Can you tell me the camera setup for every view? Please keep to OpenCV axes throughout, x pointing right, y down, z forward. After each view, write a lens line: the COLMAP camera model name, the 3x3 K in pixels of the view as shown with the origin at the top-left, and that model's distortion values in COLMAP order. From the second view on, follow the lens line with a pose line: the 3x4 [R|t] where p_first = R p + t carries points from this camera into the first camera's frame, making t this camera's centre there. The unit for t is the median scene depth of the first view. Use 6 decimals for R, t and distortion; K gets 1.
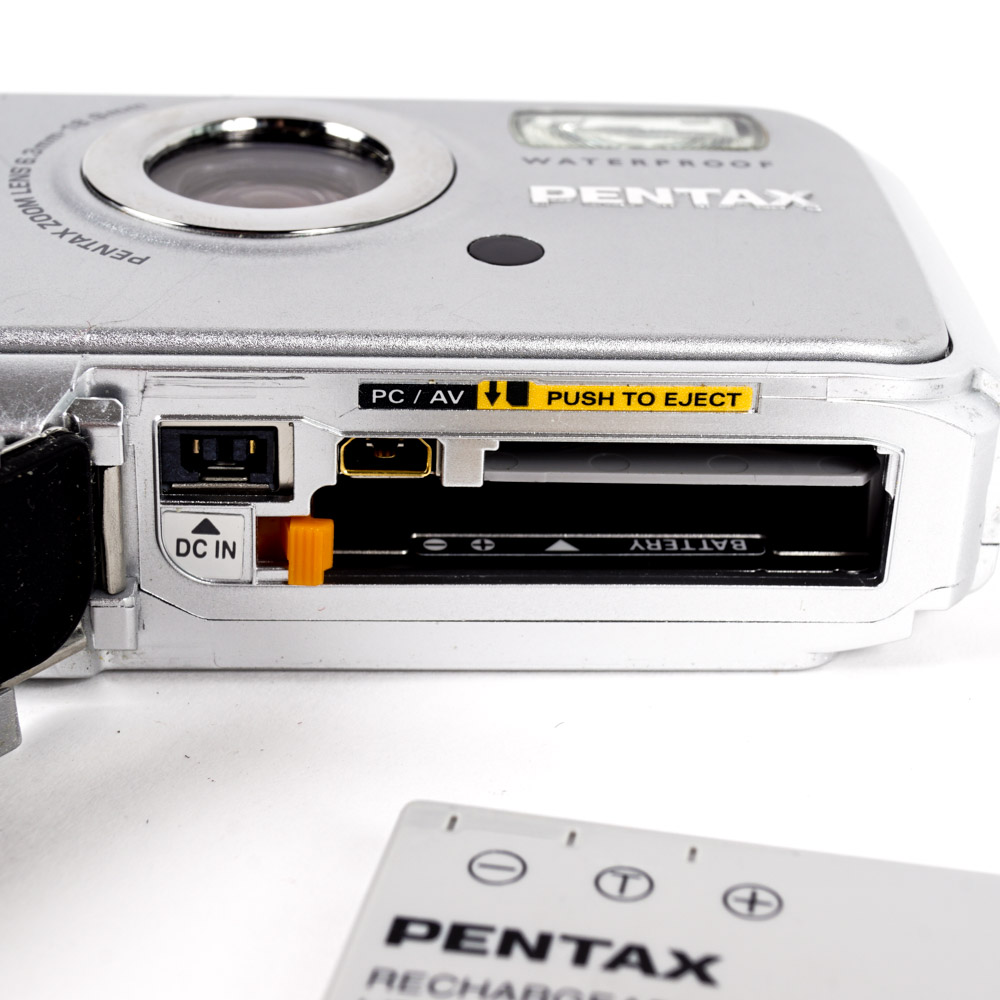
lens RADIAL K [[2569.4, 0, 500.6], [0, 2569.4, 499.7], [0, 0, 1]] dist [-0.051478, 0.000000]
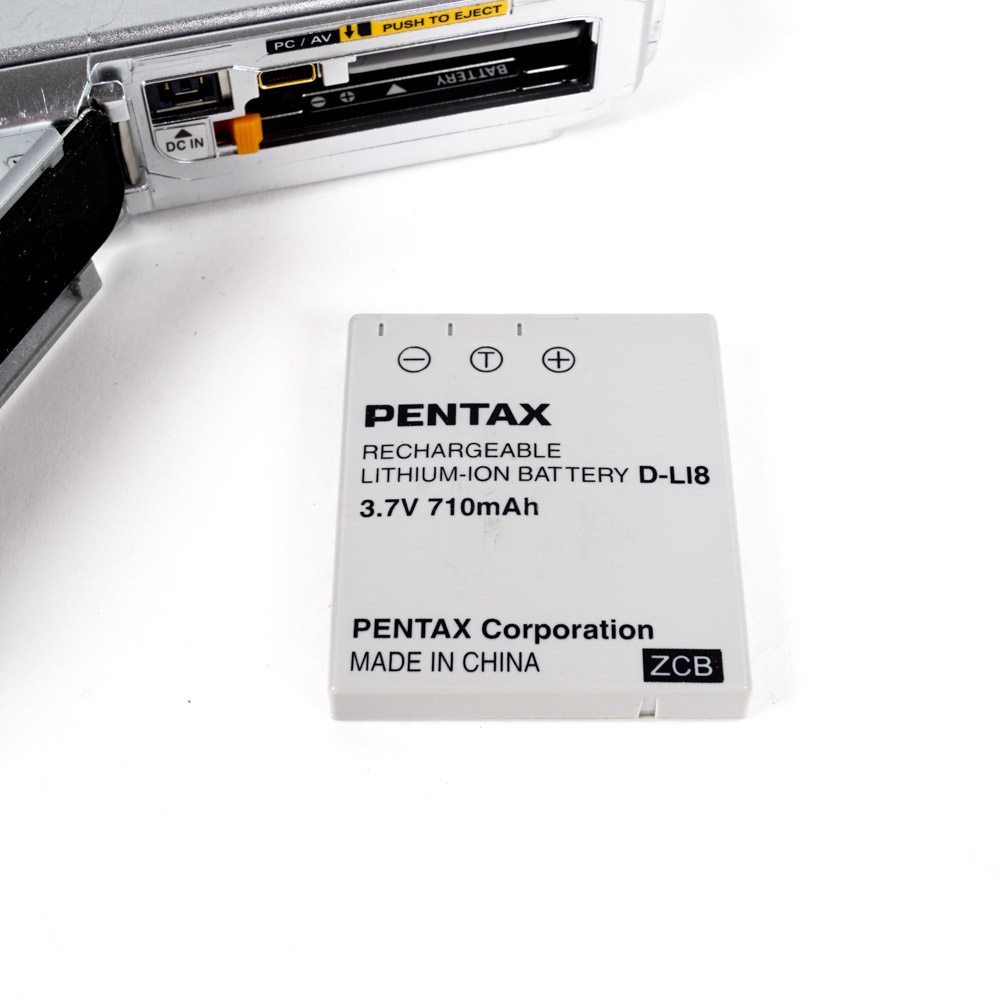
lens RADIAL K [[1714.5, 0, 497.9], [0, 1714.5, 500.6], [0, 0, 1]] dist [-0.041672, 0.000000]
pose [[0.980180, -0.177289, 0.088405, -0.057608], [0.109377, 0.856364, 0.504656, -0.315918], [-0.165177, -0.484984, 0.858782, -0.064867]]
